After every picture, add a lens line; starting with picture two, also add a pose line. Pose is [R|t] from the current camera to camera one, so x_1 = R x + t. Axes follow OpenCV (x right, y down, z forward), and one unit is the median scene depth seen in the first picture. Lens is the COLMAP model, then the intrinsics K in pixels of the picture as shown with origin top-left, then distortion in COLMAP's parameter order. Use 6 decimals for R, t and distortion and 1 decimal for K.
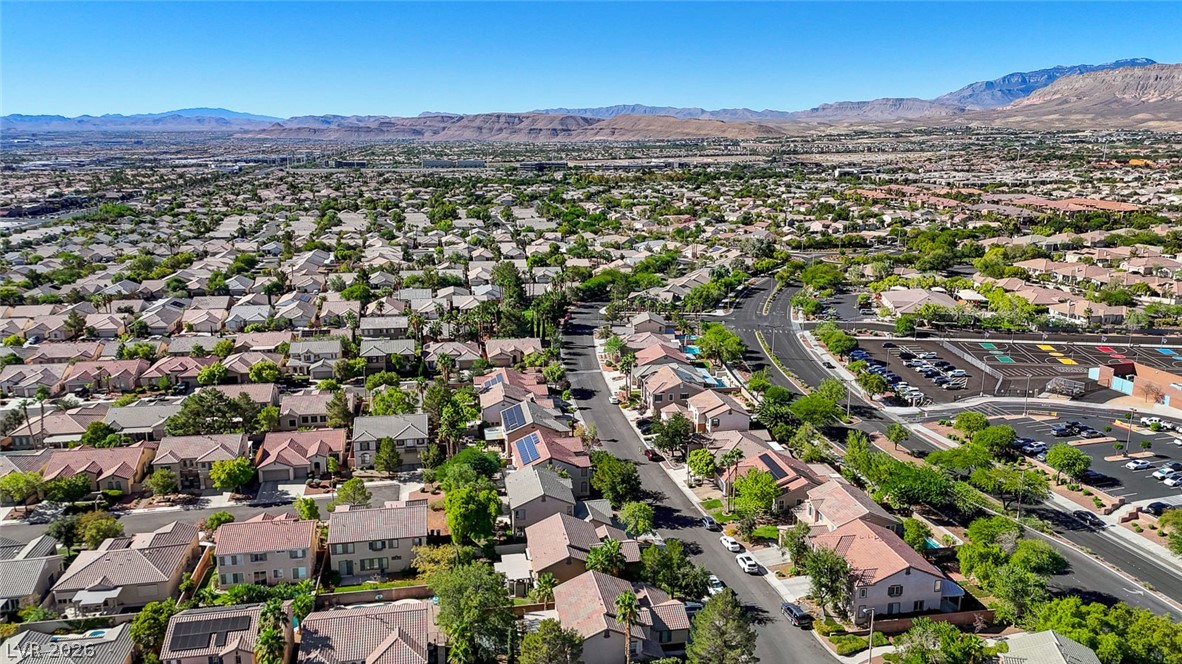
lens RADIAL K [[866.1, 0, 588.9], [0, 866.1, 332.7], [0, 0, 1]] dist [0.082516, -0.077067]
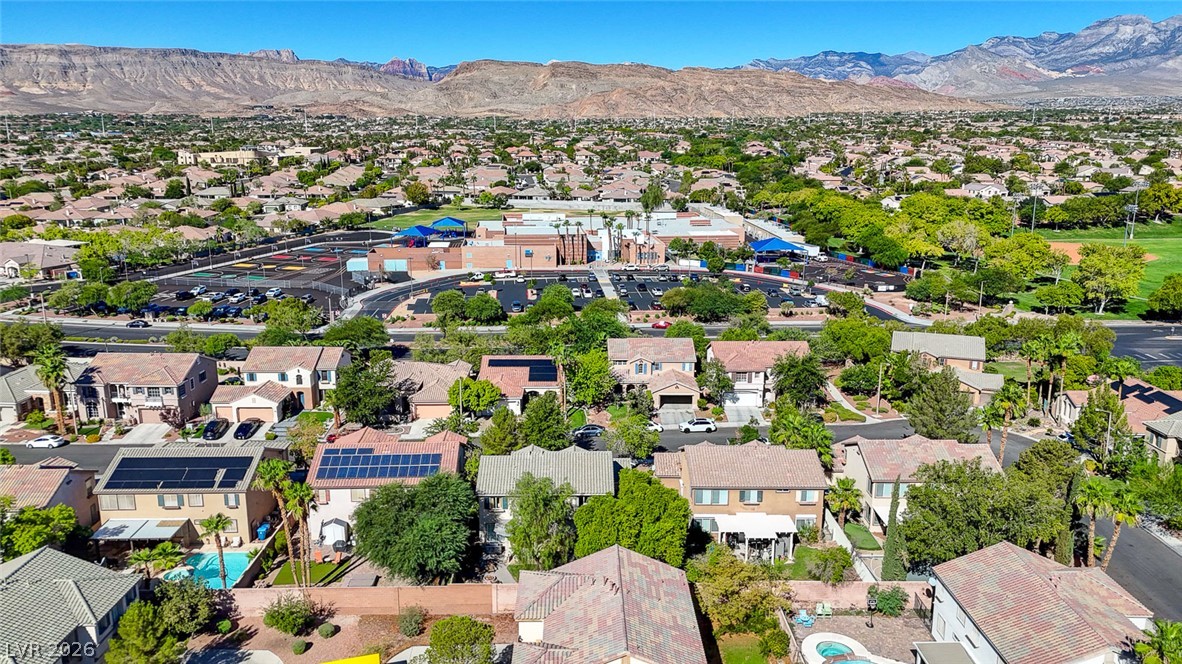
lens RADIAL K [[866.1, 0, 588.9], [0, 866.1, 332.7], [0, 0, 1]] dist [0.082516, -0.077067]
pose [[0.163354, -0.231002, 0.959142, -0.050415], [0.225452, 0.955216, 0.191659, -0.001648], [-0.960462, 0.184932, 0.208118, 0.068769]]
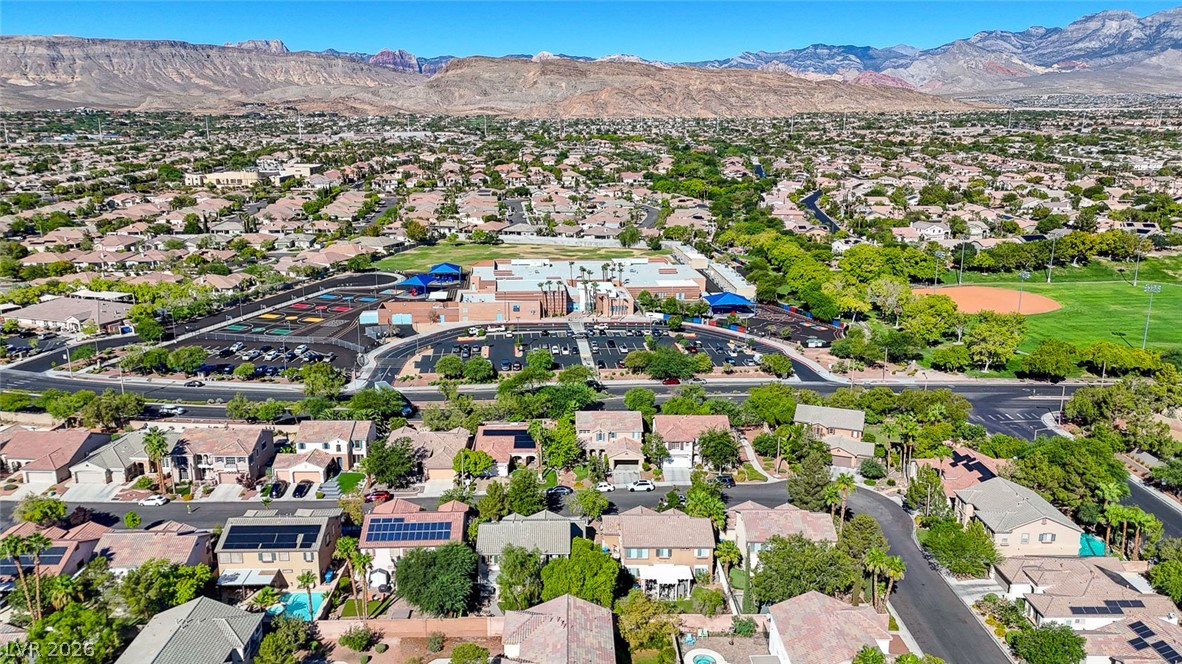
lens RADIAL K [[866.1, 0, 588.9], [0, 866.1, 332.7], [0, 0, 1]] dist [0.082516, -0.077067]
pose [[0.152939, -0.241177, 0.958354, -0.069208], [0.221965, 0.953368, 0.204500, -0.014598], [-0.962986, 0.181445, 0.199340, 0.060374]]
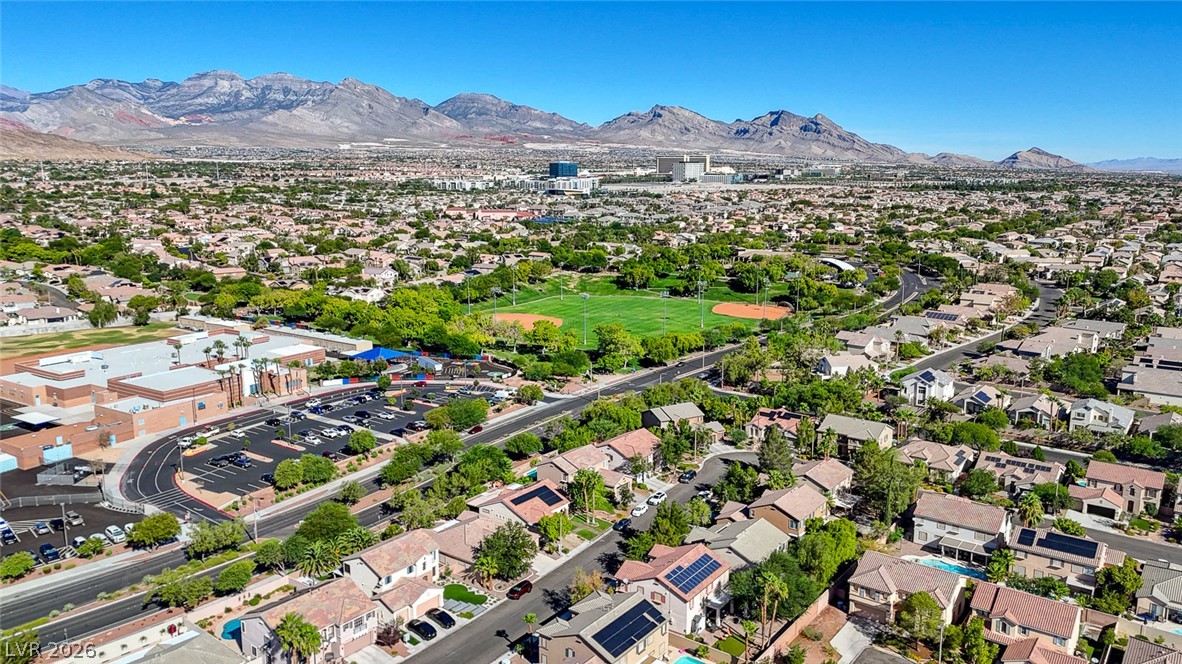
lens RADIAL K [[866.1, 0, 588.9], [0, 866.1, 332.7], [0, 0, 1]] dist [0.082516, -0.077067]
pose [[-0.683530, -0.141079, 0.716158, -0.052017], [0.161690, 0.927503, 0.337036, -0.034531], [-0.711788, 0.346170, -0.611166, 0.138220]]
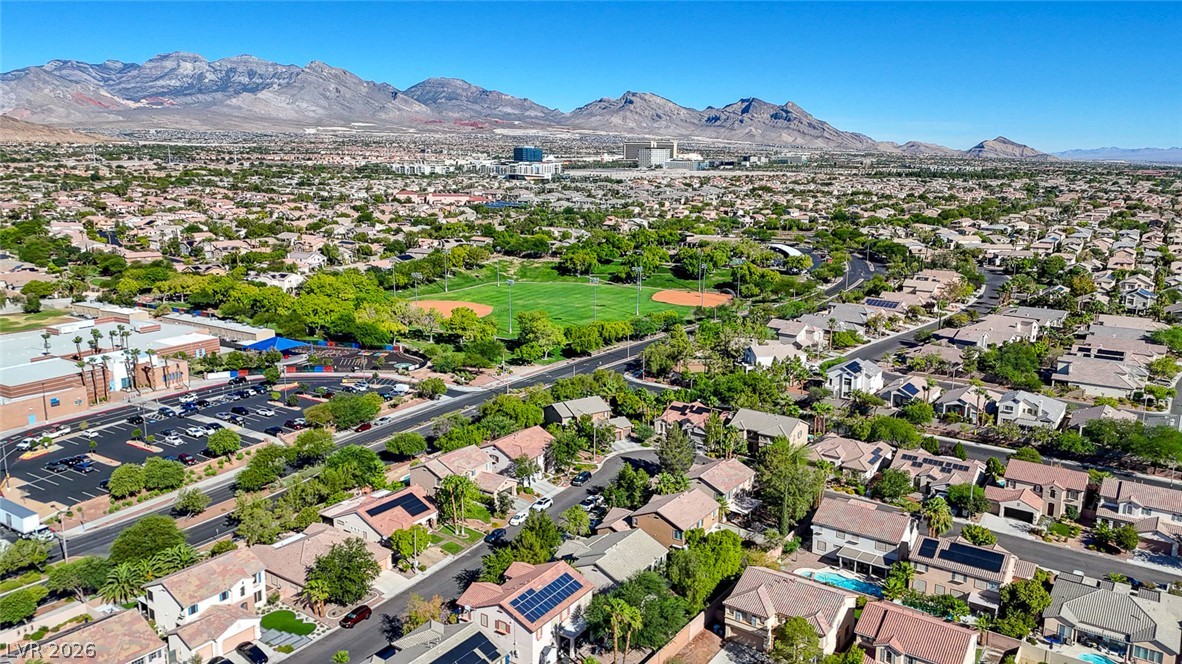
lens RADIAL K [[866.1, 0, 588.9], [0, 866.1, 332.7], [0, 0, 1]] dist [0.082516, -0.077067]
pose [[-0.705328, -0.150862, 0.692642, -0.052033], [0.151552, 0.922410, 0.355234, -0.029667], [-0.692491, 0.355528, -0.627739, 0.124766]]
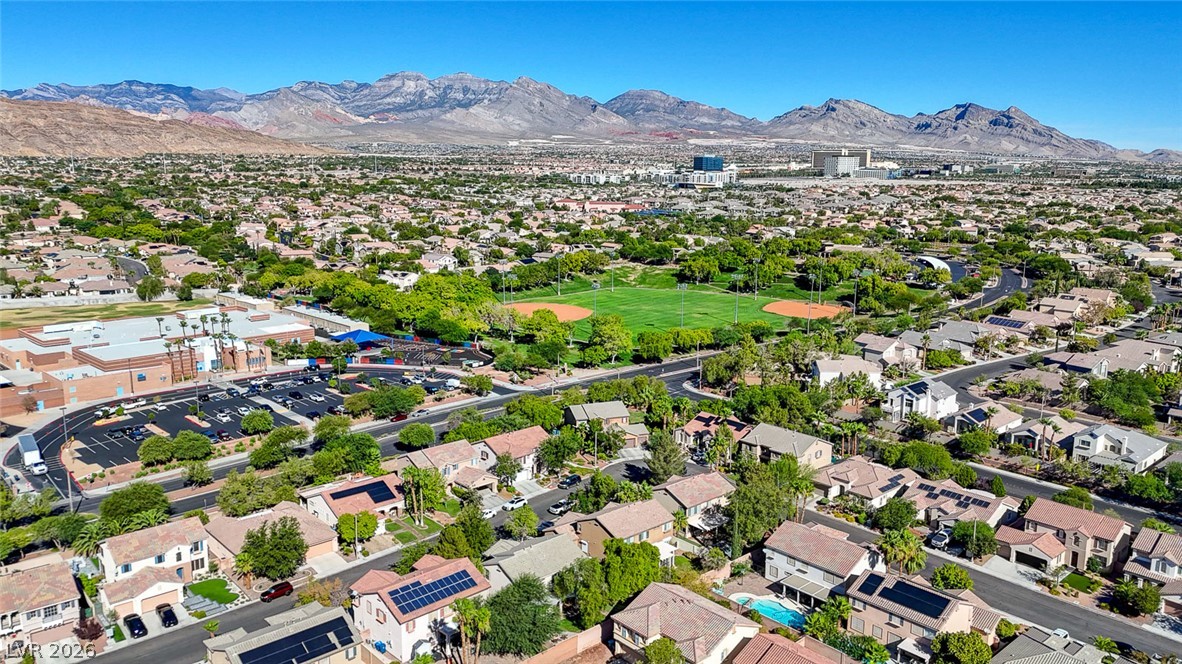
lens RADIAL K [[866.1, 0, 588.9], [0, 866.1, 332.7], [0, 0, 1]] dist [0.082516, -0.077067]
pose [[-0.531856, -0.169630, 0.829672, -0.064835], [0.182894, 0.933601, 0.308122, -0.024455], [-0.826849, 0.315619, -0.465517, 0.107099]]
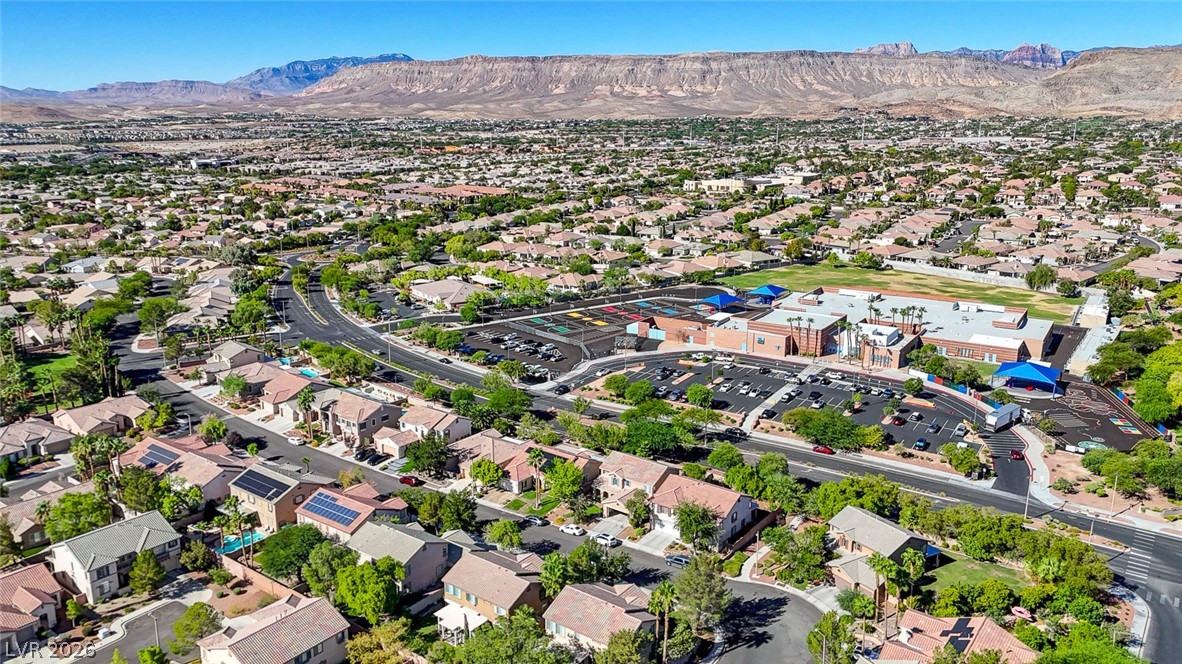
lens RADIAL K [[866.1, 0, 588.9], [0, 866.1, 332.7], [0, 0, 1]] dist [0.082516, -0.077067]
pose [[0.731428, -0.165455, 0.661542, -0.041478], [0.153758, 0.985151, 0.076391, -0.007208], [-0.664358, 0.045842, 0.746007, 0.011120]]
